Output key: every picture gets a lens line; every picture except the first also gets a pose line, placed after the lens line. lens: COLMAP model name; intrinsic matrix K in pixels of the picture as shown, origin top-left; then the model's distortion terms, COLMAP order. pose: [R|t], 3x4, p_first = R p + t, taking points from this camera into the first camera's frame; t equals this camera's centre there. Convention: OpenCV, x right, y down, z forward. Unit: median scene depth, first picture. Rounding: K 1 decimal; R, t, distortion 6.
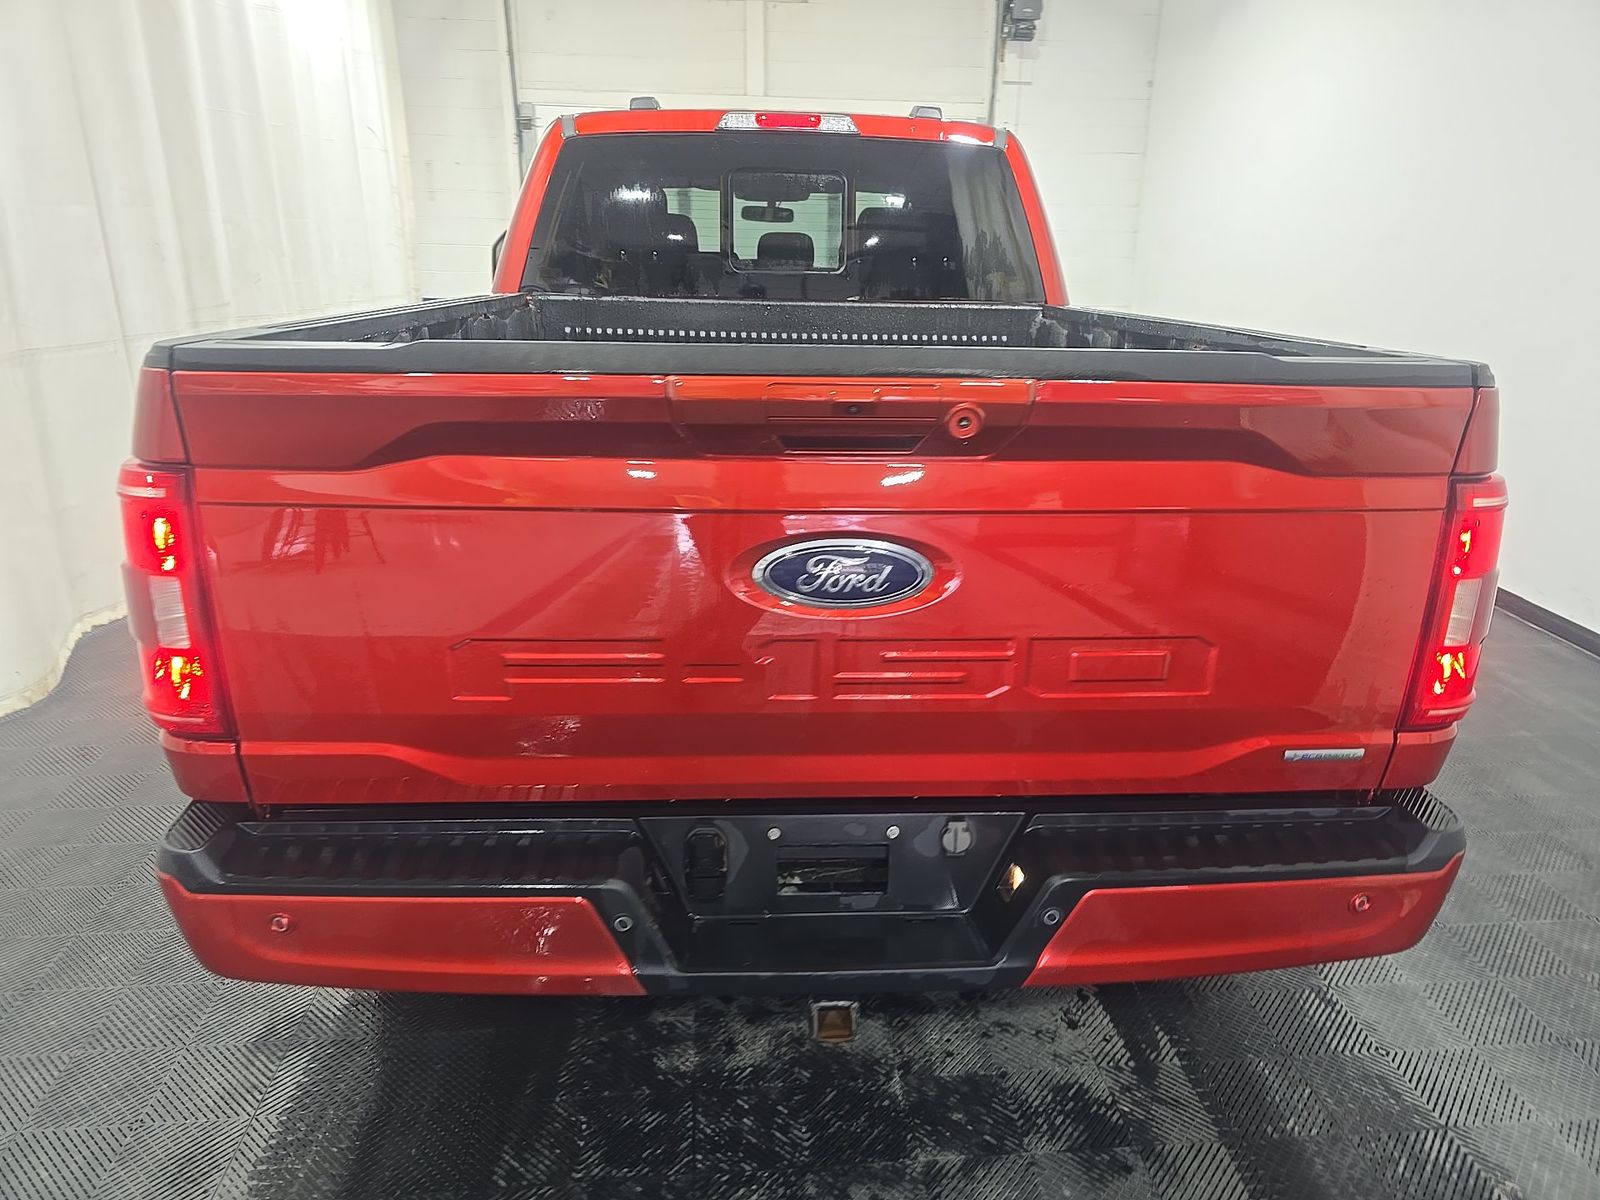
lens RADIAL K [[1083.0, 0, 803.4], [0, 1083.0, 603.7], [0, 0, 1]] dist [0.023037, -0.023980]
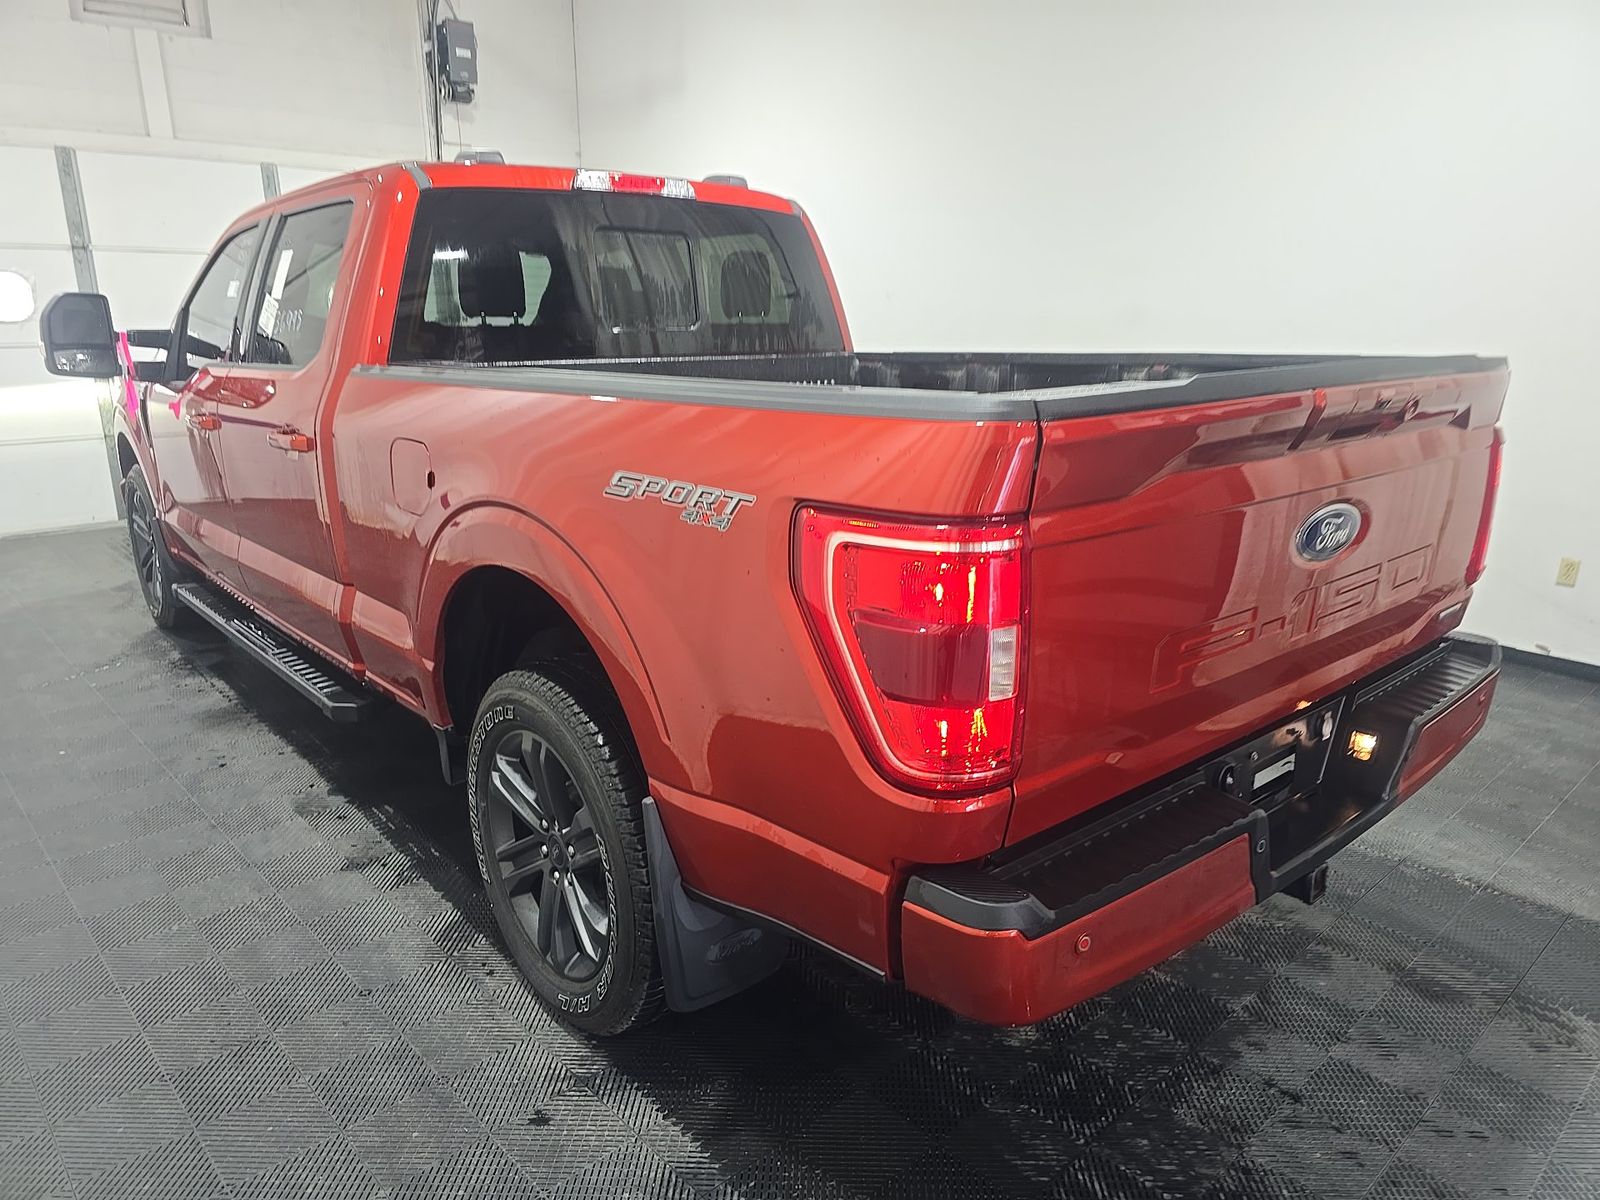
lens RADIAL K [[1083.0, 0, 808.1], [0, 1083.0, 605.5], [0, 0, 1]] dist [0.023037, -0.023980]
pose [[0.800082, -0.175427, 0.573667, -0.537484], [0.202265, 0.979177, 0.017337, -0.041274], [-0.564763, 0.102161, 0.818905, 0.114747]]
